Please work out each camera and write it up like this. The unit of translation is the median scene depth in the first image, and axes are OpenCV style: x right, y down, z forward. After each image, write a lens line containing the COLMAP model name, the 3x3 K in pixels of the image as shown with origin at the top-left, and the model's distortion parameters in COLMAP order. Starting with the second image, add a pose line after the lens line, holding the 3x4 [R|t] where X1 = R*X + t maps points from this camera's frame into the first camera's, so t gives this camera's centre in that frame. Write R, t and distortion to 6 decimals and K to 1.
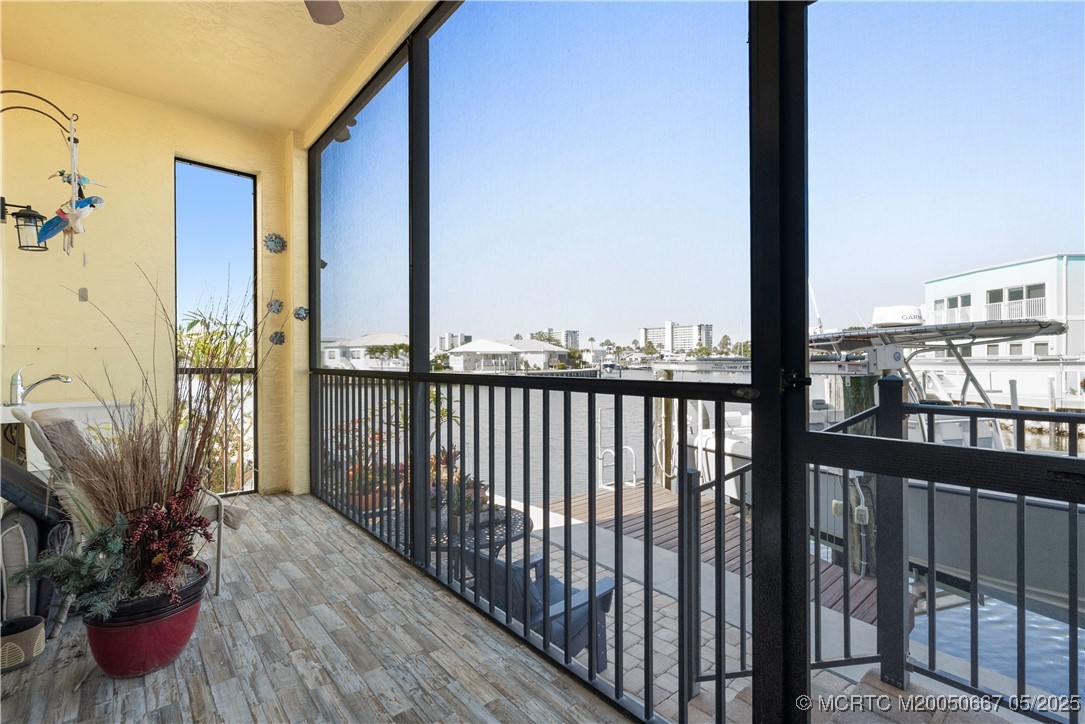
lens RADIAL K [[498.1, 0, 544.4], [0, 498.1, 360.1], [0, 0, 1]] dist [-0.009218, 0.004421]
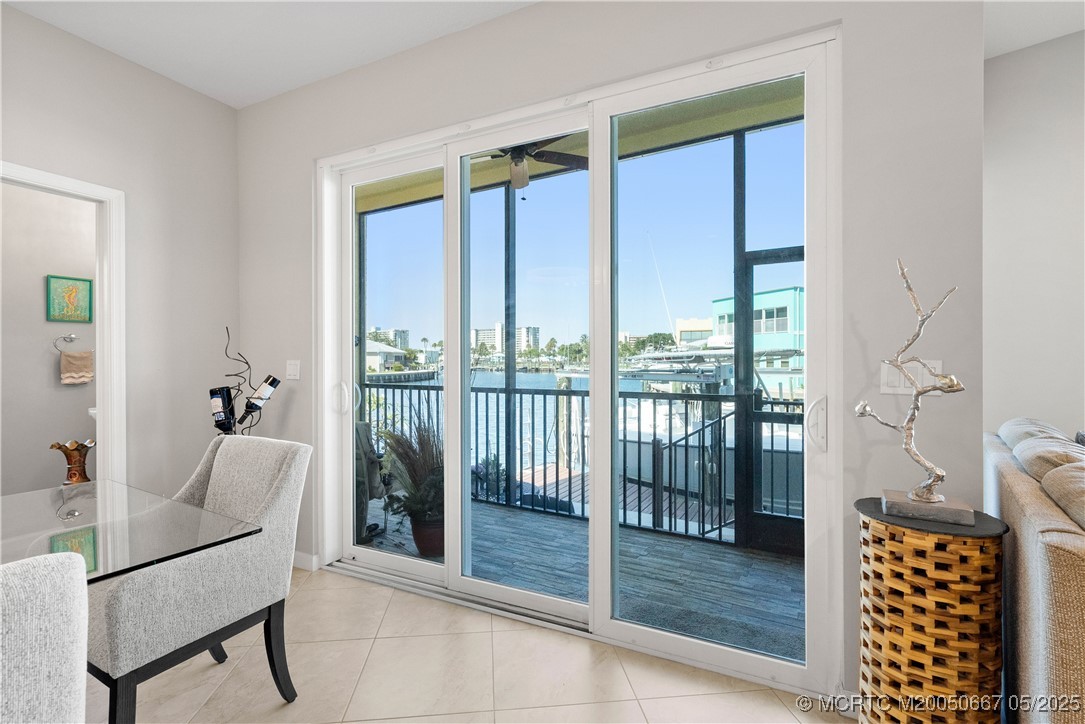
lens RADIAL K [[498.1, 0, 541.7], [0, 498.1, 359.1], [0, 0, 1]] dist [-0.009218, 0.004421]
pose [[0.943620, 0.002370, 0.331023, -0.060624], [-0.001474, 0.999995, -0.002957, -0.005814], [-0.331028, 0.002303, 0.943618, -0.050317]]
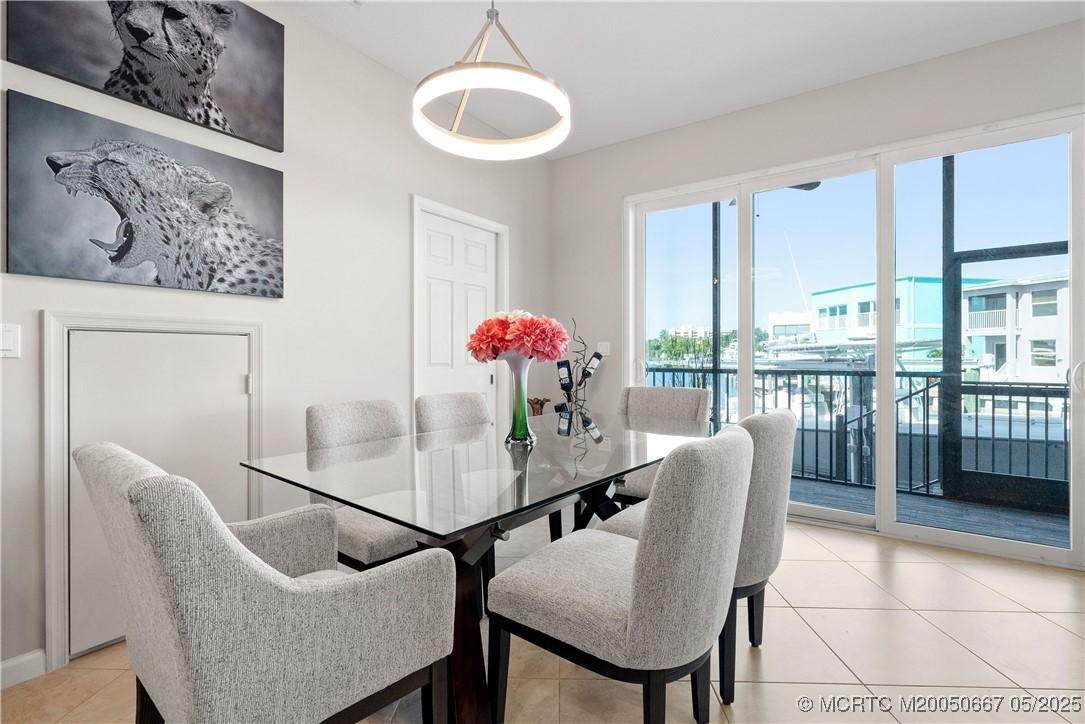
lens RADIAL K [[498.1, 0, 537.2], [0, 498.1, 354.3], [0, 0, 1]] dist [-0.009218, 0.004421]
pose [[0.983125, 0.002754, 0.182916, -0.117612], [-0.001798, 0.999984, -0.005391, -0.001623], [-0.182928, 0.004971, 0.983114, -0.071811]]
